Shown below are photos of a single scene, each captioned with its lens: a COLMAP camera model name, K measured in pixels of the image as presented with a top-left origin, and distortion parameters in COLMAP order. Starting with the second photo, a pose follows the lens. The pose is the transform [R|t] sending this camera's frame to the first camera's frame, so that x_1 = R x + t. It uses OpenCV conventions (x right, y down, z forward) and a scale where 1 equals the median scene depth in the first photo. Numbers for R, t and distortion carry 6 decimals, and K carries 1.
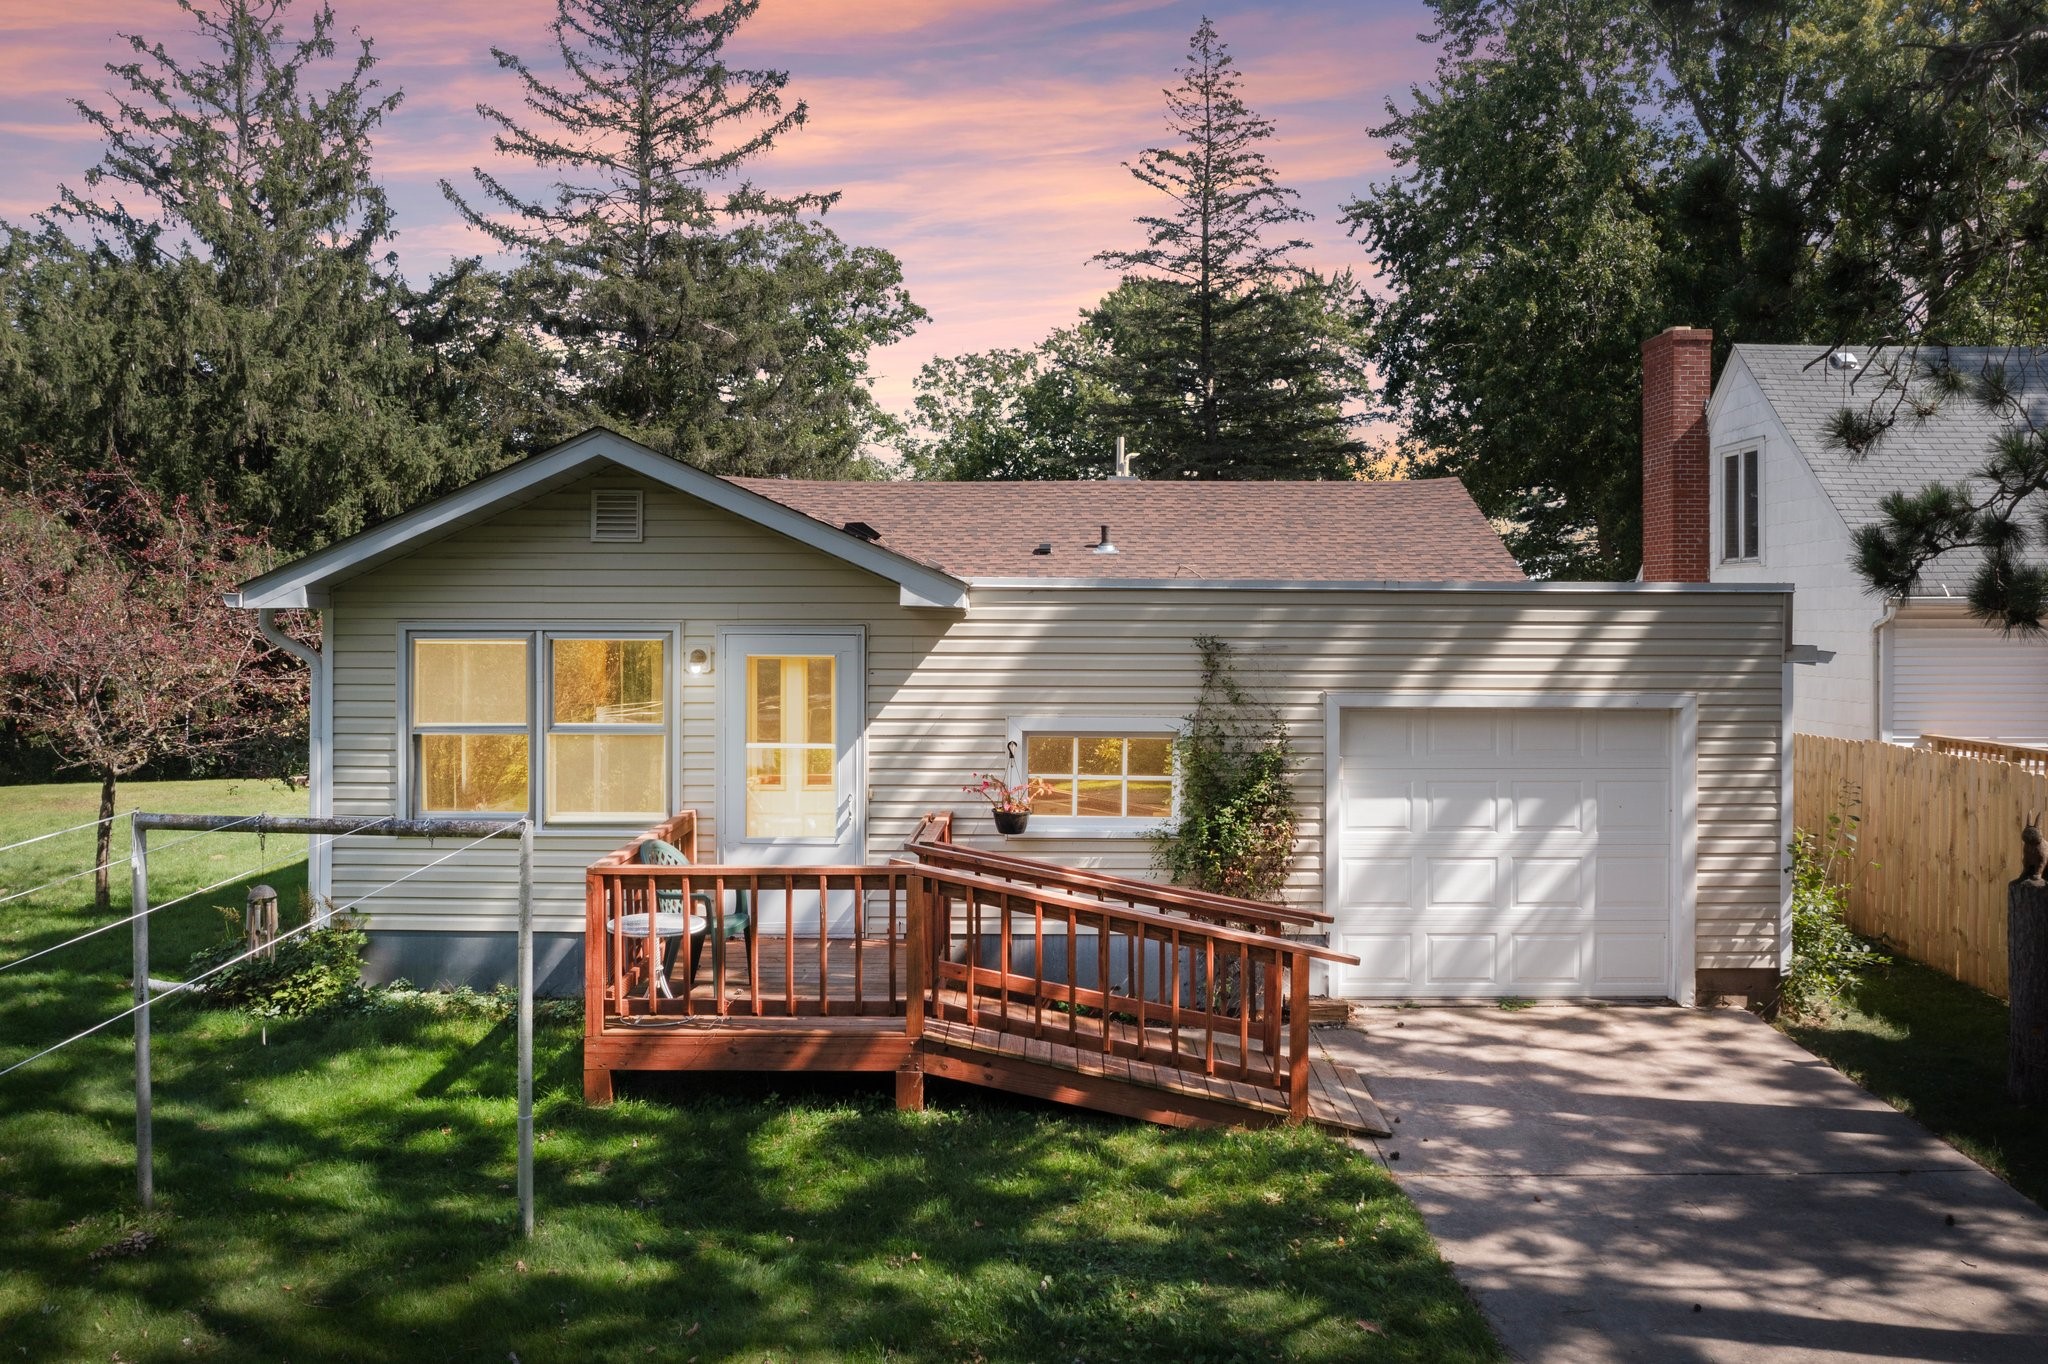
lens RADIAL K [[1645.4, 0, 1023.8], [0, 1645.4, 586.5], [0, 0, 1]] dist [-0.013218, -0.017886]
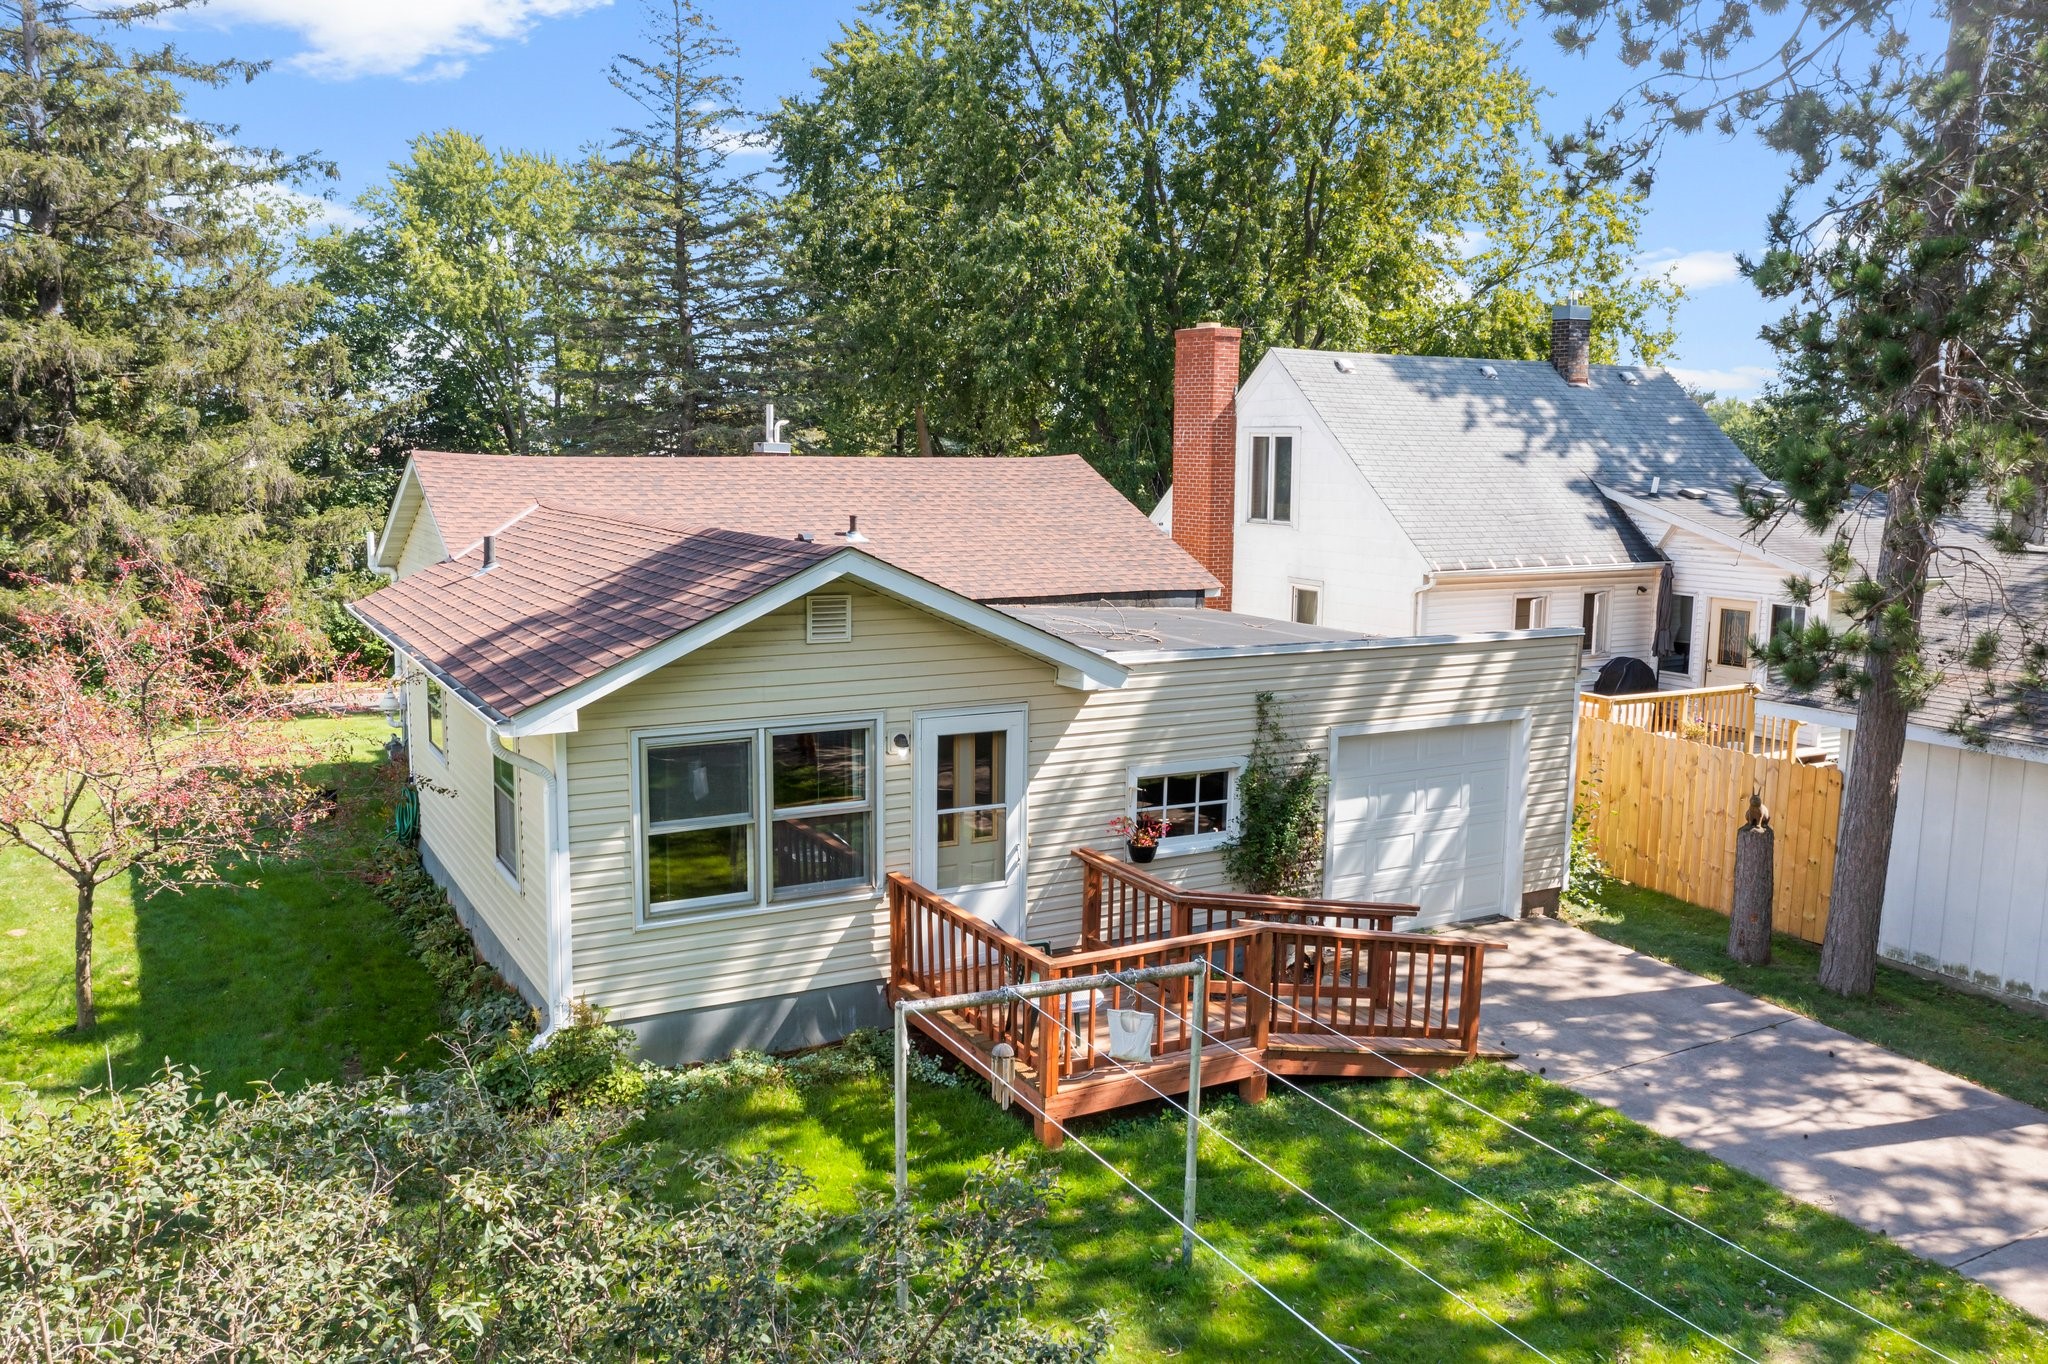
lens RADIAL K [[1629.2, 0, 1024.0], [0, 1629.2, 682.0], [0, 0, 1]] dist [-0.031184, 0.005353]
pose [[0.867014, -0.066112, 0.493879, -0.677399], [-0.016284, 0.986870, 0.160692, -0.178525], [-0.498018, -0.147365, 0.854554, 0.011746]]
